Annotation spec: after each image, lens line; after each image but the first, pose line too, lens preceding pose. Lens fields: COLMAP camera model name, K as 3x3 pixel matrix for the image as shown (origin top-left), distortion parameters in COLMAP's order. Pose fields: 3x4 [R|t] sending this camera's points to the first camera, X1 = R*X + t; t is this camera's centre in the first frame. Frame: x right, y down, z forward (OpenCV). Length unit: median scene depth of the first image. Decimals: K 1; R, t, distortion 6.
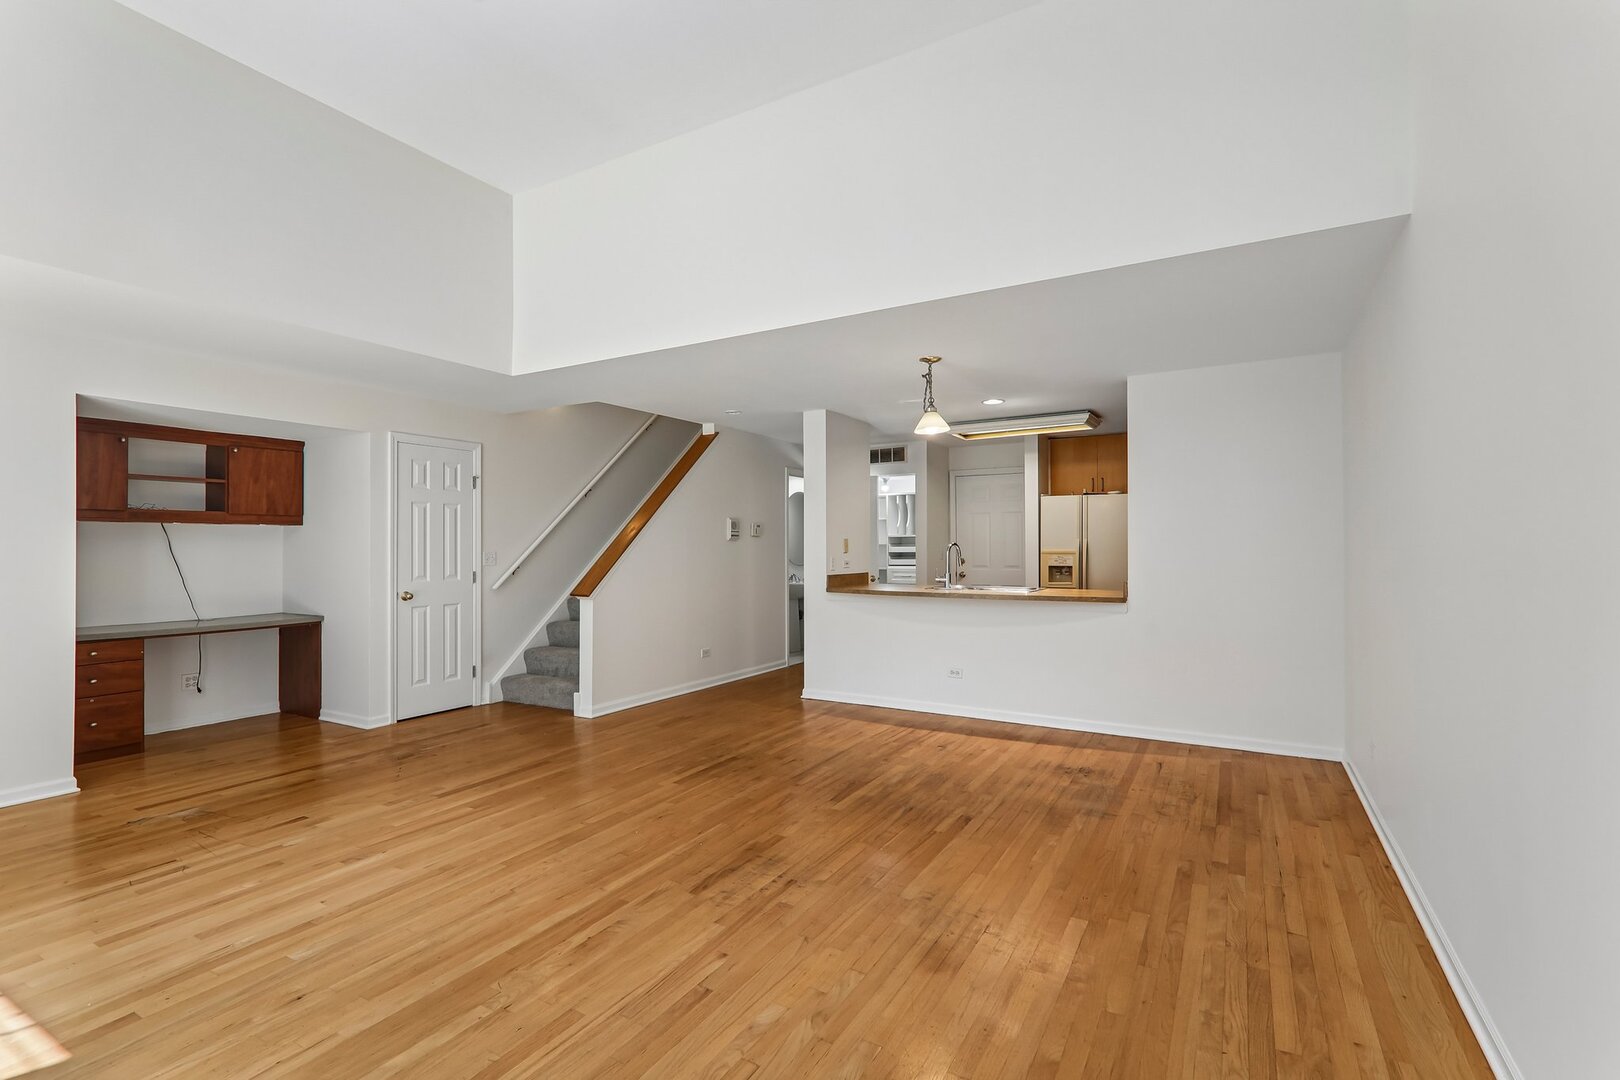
lens RADIAL K [[750.4, 0, 814.5], [0, 750.4, 541.2], [0, 0, 1]] dist [0.001675, 0.001761]
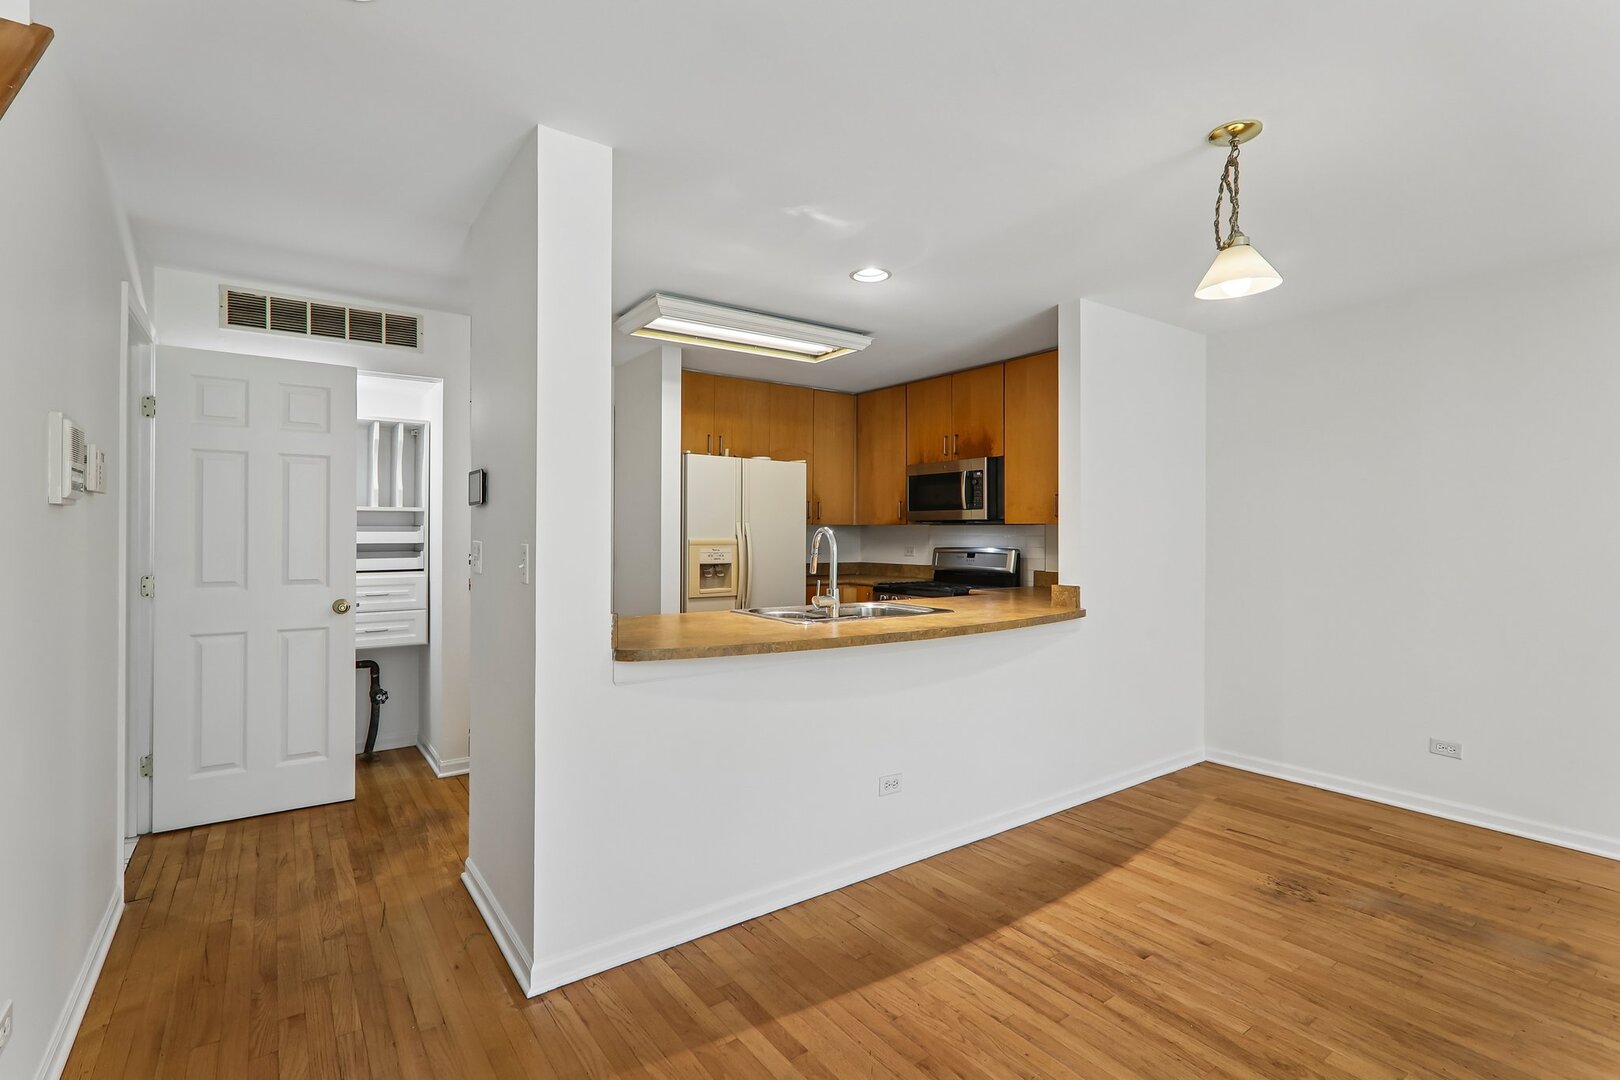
lens RADIAL K [[750.4, 0, 817.5], [0, 750.4, 529.9], [0, 0, 1]] dist [0.001675, 0.001761]
pose [[0.400755, 0.008135, 0.916149, -0.287923], [-0.013097, 0.999909, -0.003150, 0.005882], [-0.916092, -0.010737, 0.400825, 0.812834]]
